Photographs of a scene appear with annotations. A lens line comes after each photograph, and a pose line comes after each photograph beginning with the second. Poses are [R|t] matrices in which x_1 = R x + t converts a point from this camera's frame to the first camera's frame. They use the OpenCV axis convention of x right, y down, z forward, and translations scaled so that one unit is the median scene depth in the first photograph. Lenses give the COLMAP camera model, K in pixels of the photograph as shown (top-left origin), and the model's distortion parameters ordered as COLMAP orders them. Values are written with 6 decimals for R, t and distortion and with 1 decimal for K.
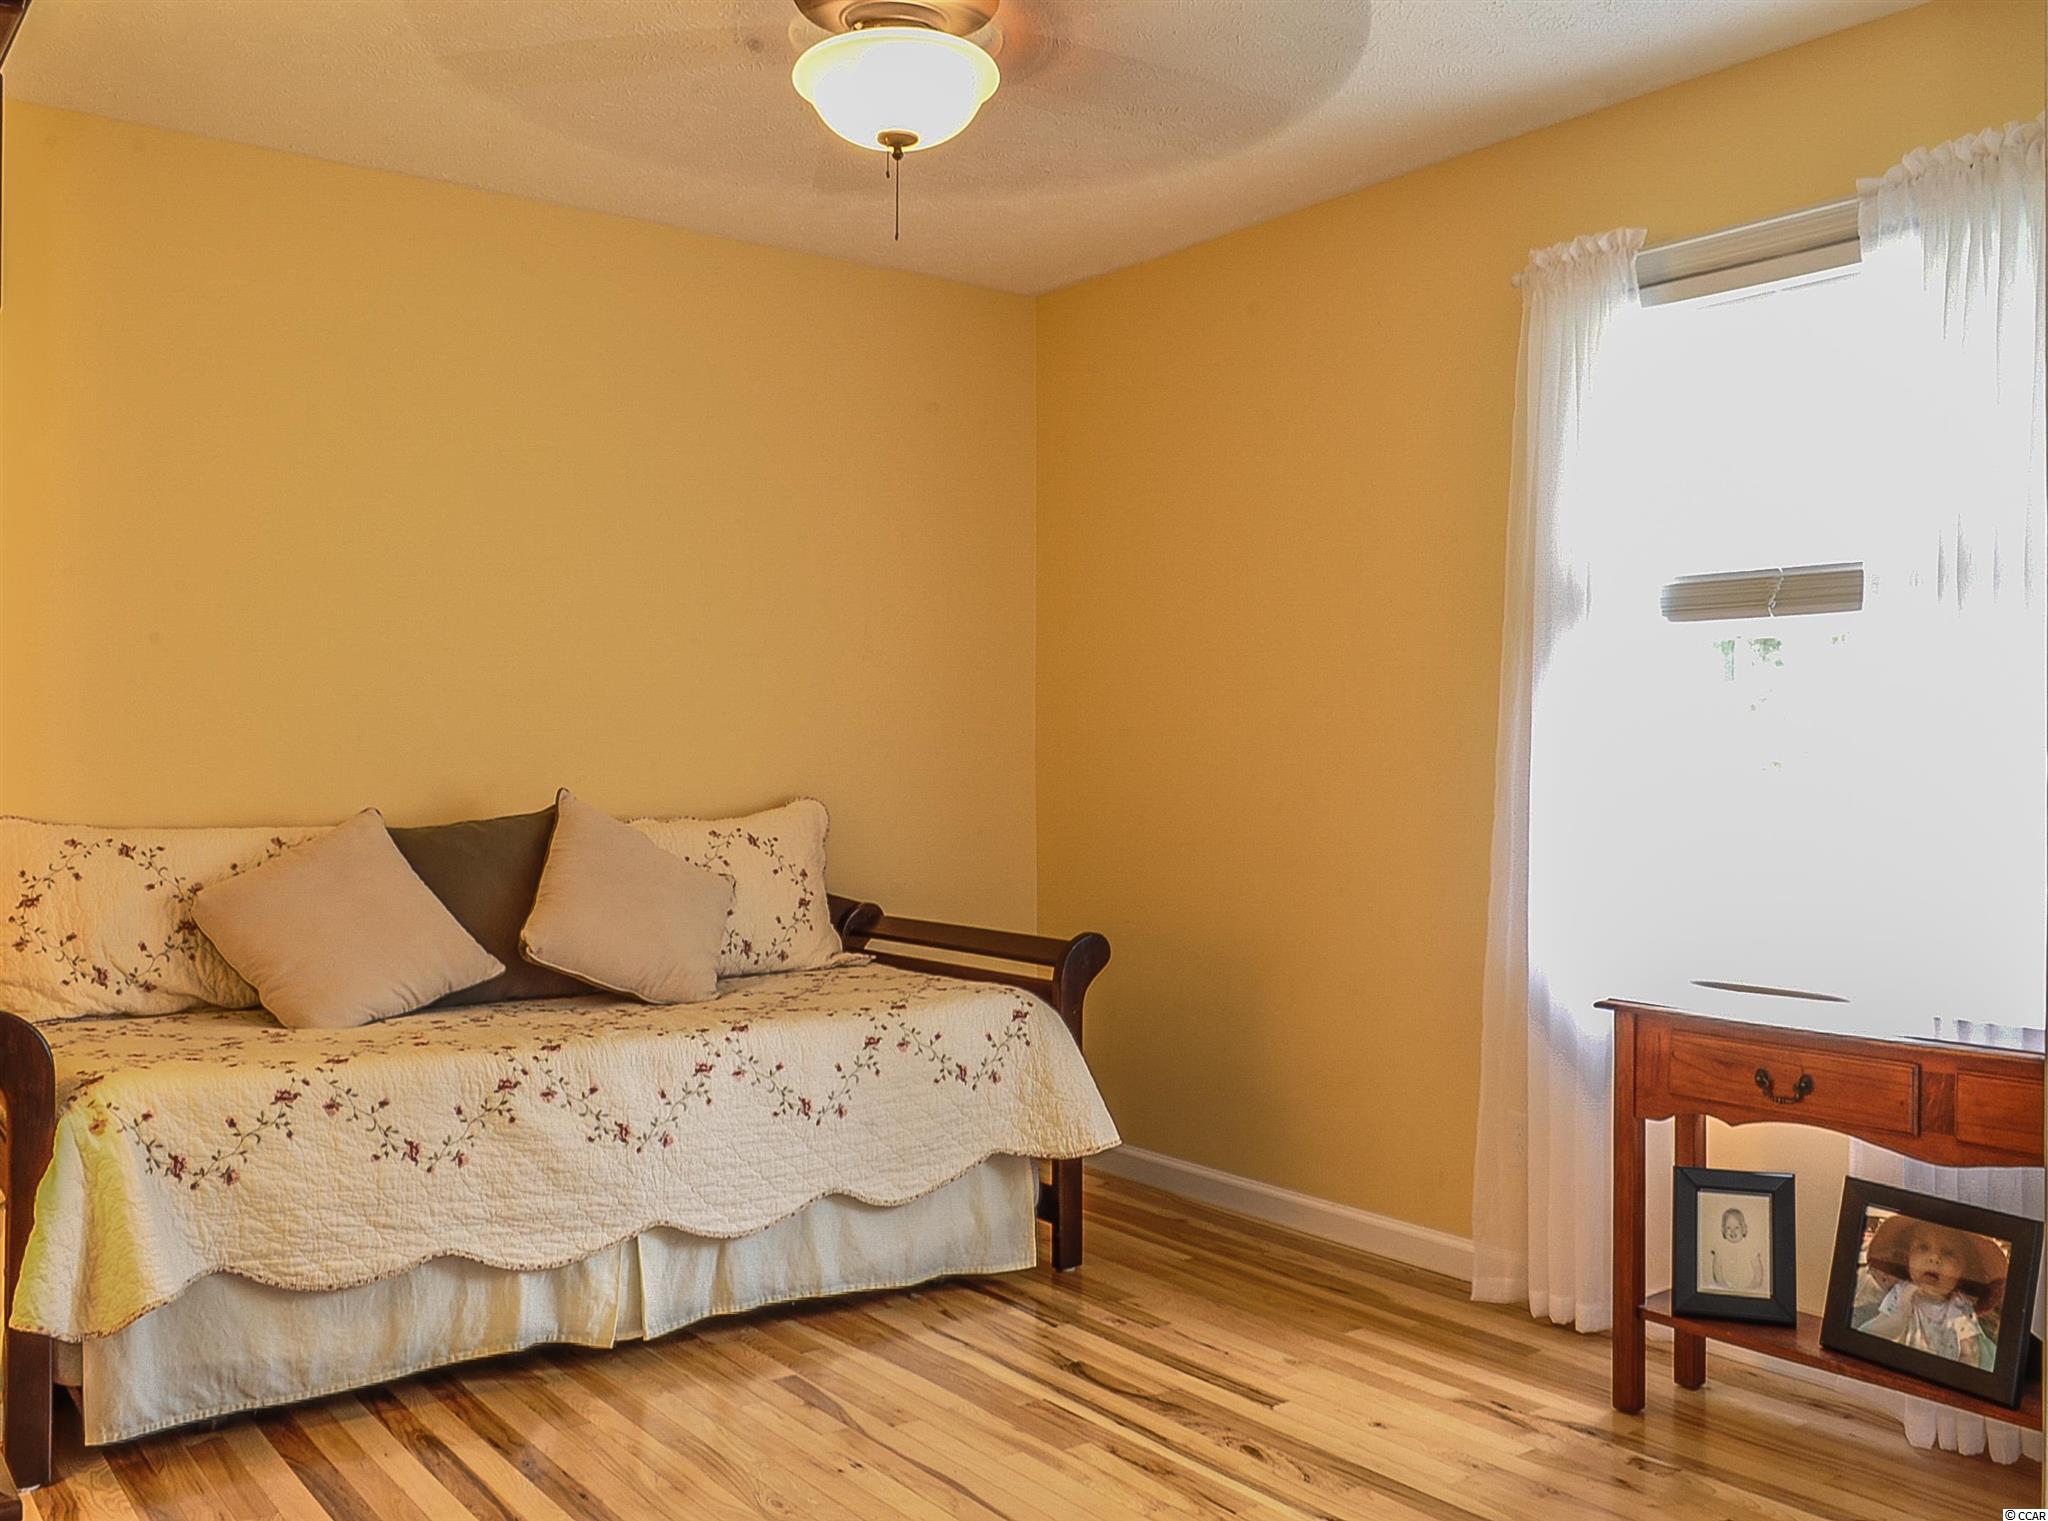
lens RADIAL K [[1788.7, 0, 1024.0], [0, 1788.7, 760.5], [0, 0, 1]] dist [0.001969, -0.000884]
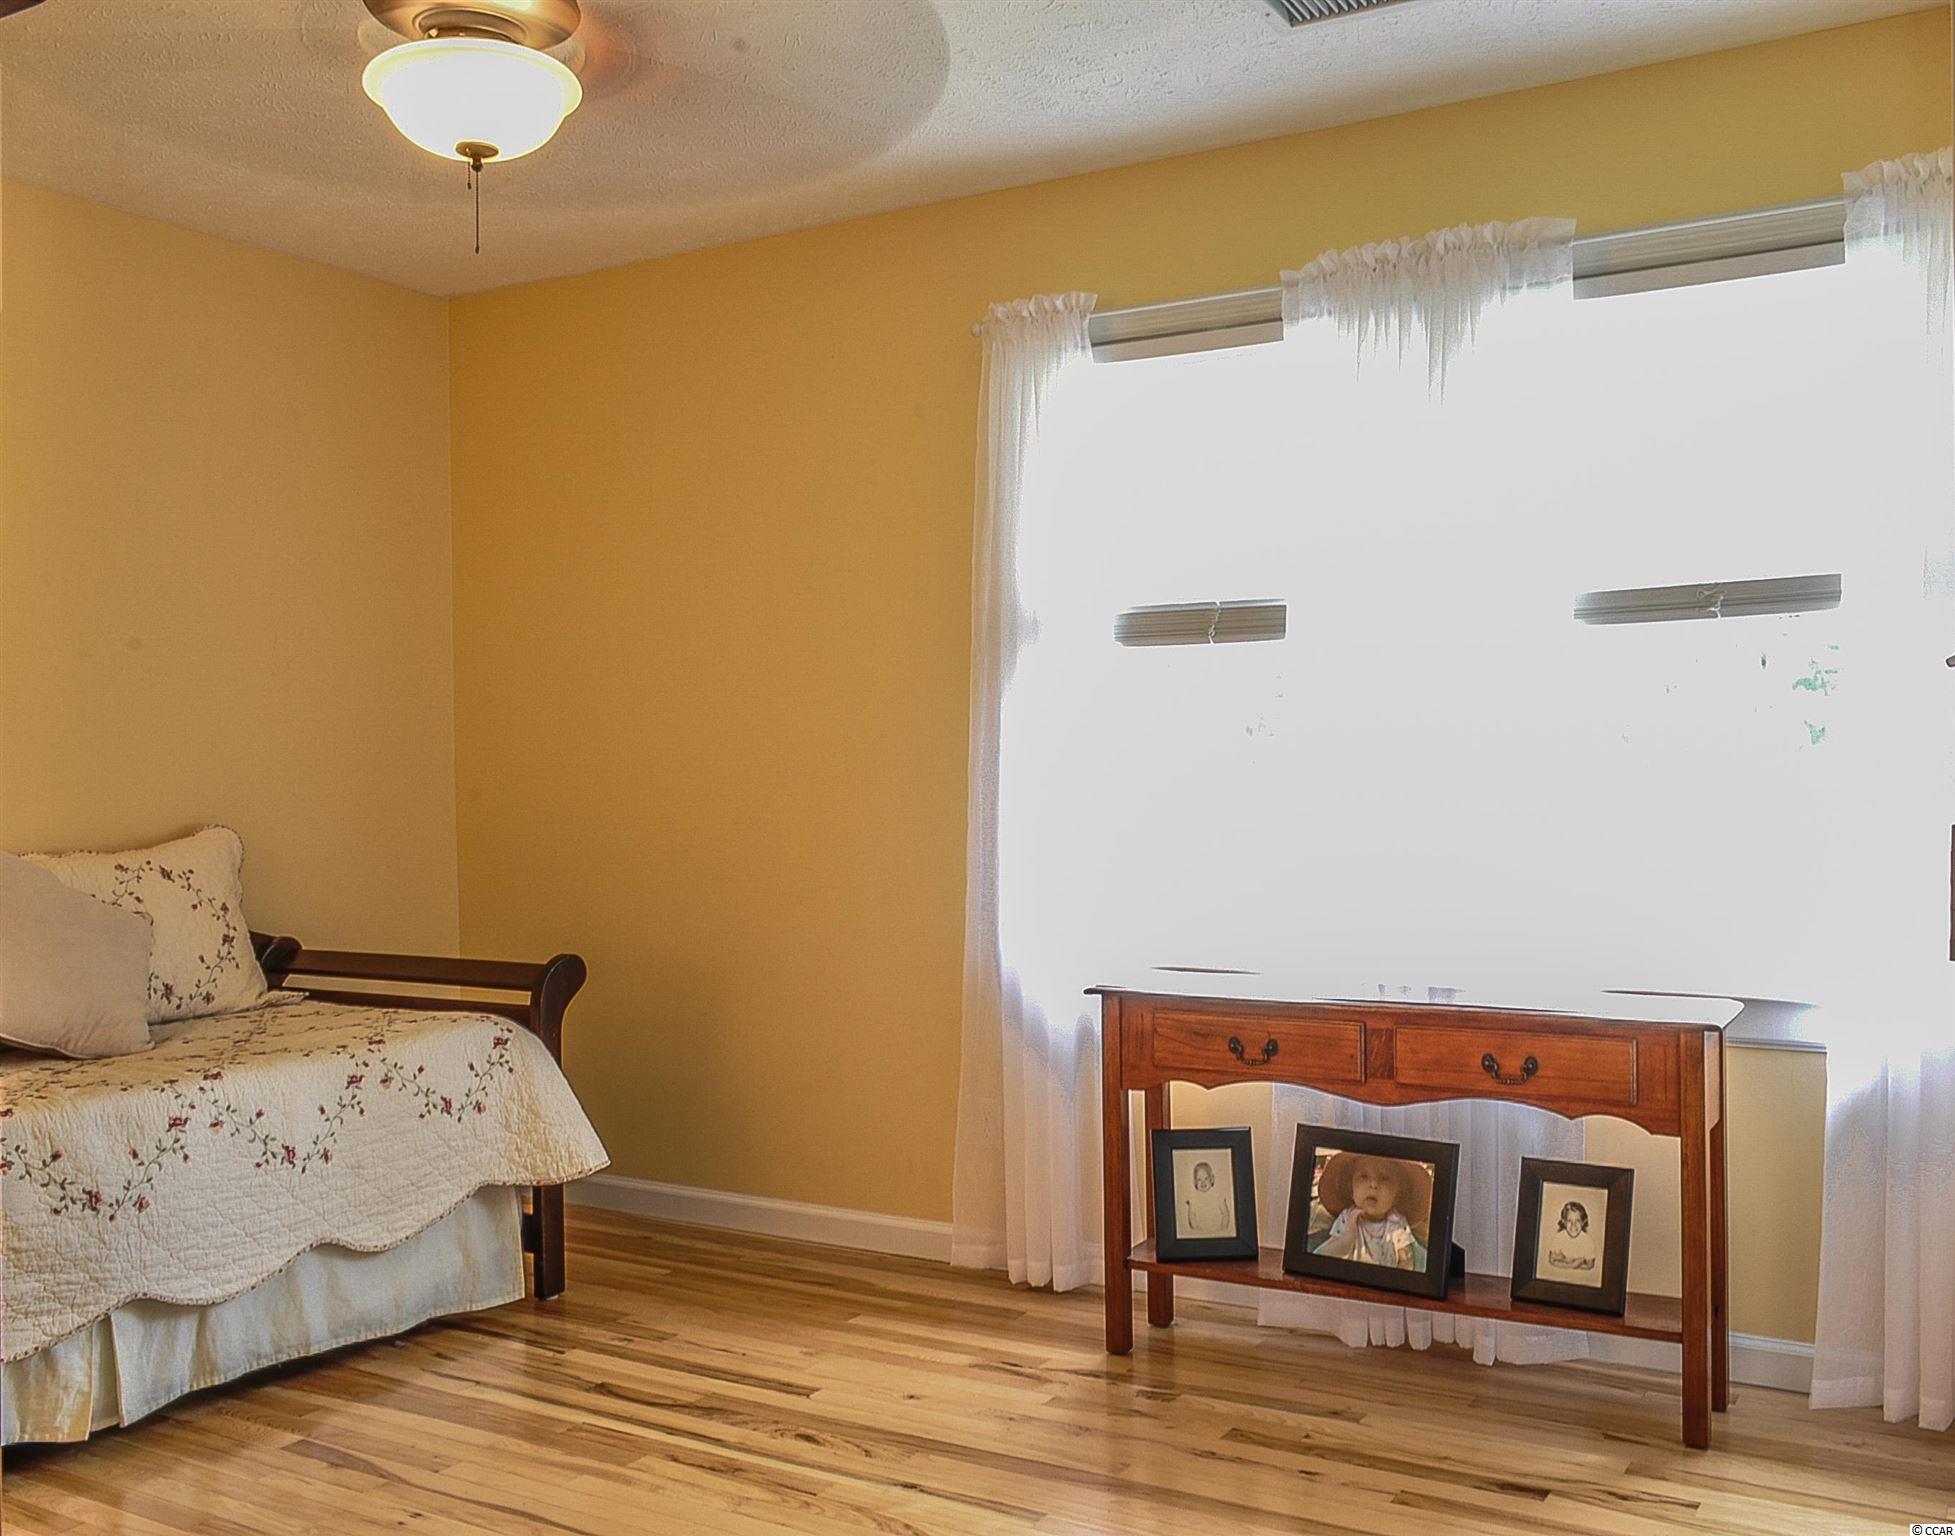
lens RADIAL K [[1828.3, 0, 977.5], [0, 1828.3, 768.0], [0, 0, 1]] dist [-0.007114, 0.020477]
pose [[0.925726, -0.014613, 0.377912, -0.153747], [0.016195, 0.999868, -0.001007, -0.001962], [-0.377847, 0.007052, 0.925841, -0.023672]]
